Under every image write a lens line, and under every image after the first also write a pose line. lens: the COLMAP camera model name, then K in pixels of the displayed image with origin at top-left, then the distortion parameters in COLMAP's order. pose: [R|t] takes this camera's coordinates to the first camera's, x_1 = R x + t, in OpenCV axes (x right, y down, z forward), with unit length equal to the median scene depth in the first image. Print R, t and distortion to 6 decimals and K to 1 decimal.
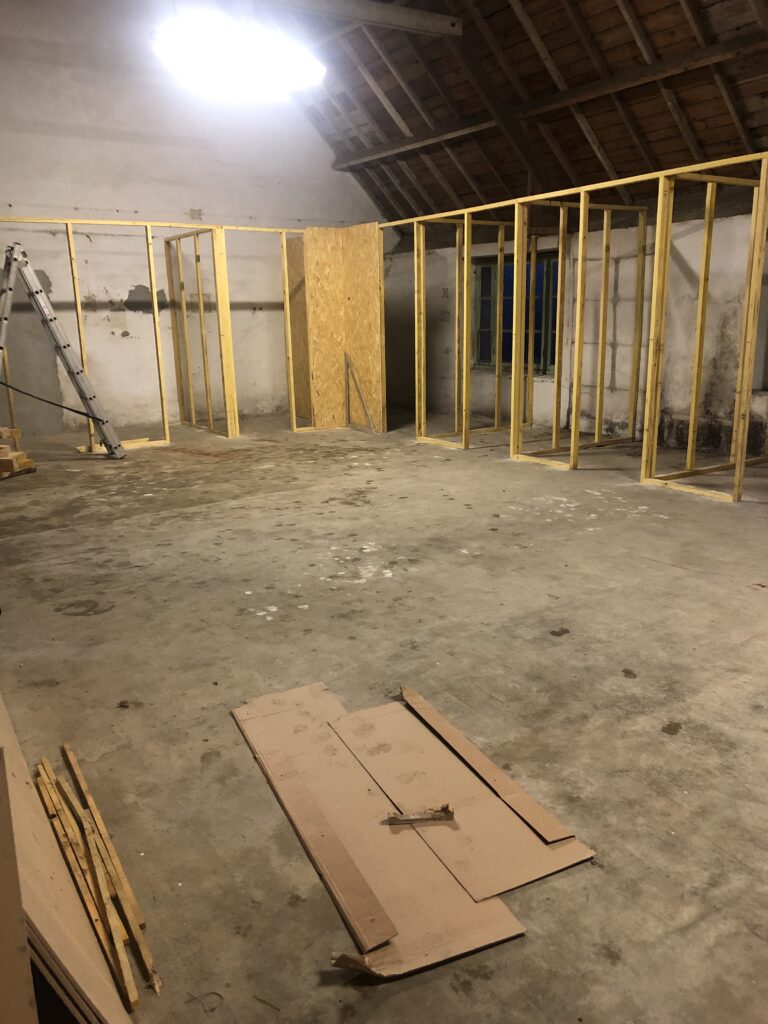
lens RADIAL K [[833.3, 0, 390.2], [0, 833.3, 518.1], [0, 0, 1]] dist [0.066419, -0.077264]
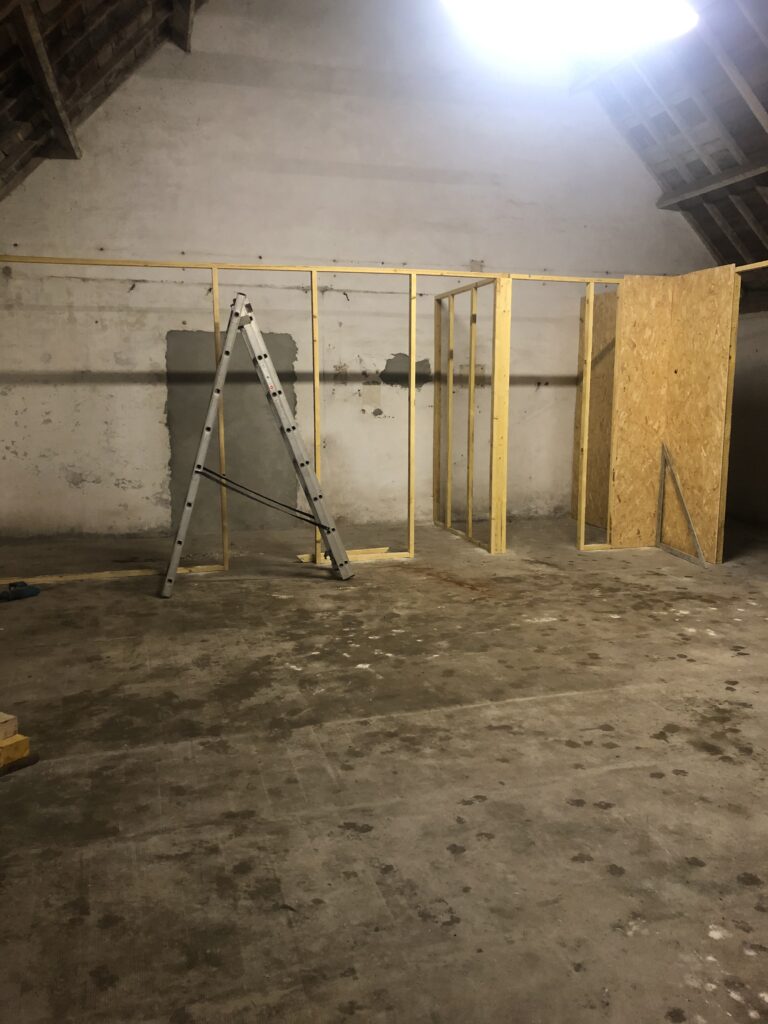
lens RADIAL K [[833.3, 0, 386.2], [0, 833.3, 515.6], [0, 0, 1]] dist [0.066419, -0.077264]
pose [[0.949245, 0.068941, -0.306889, -0.061613], [-0.095285, 0.992866, -0.071683, -0.072716], [0.299757, 0.097287, 0.949042, 0.286392]]
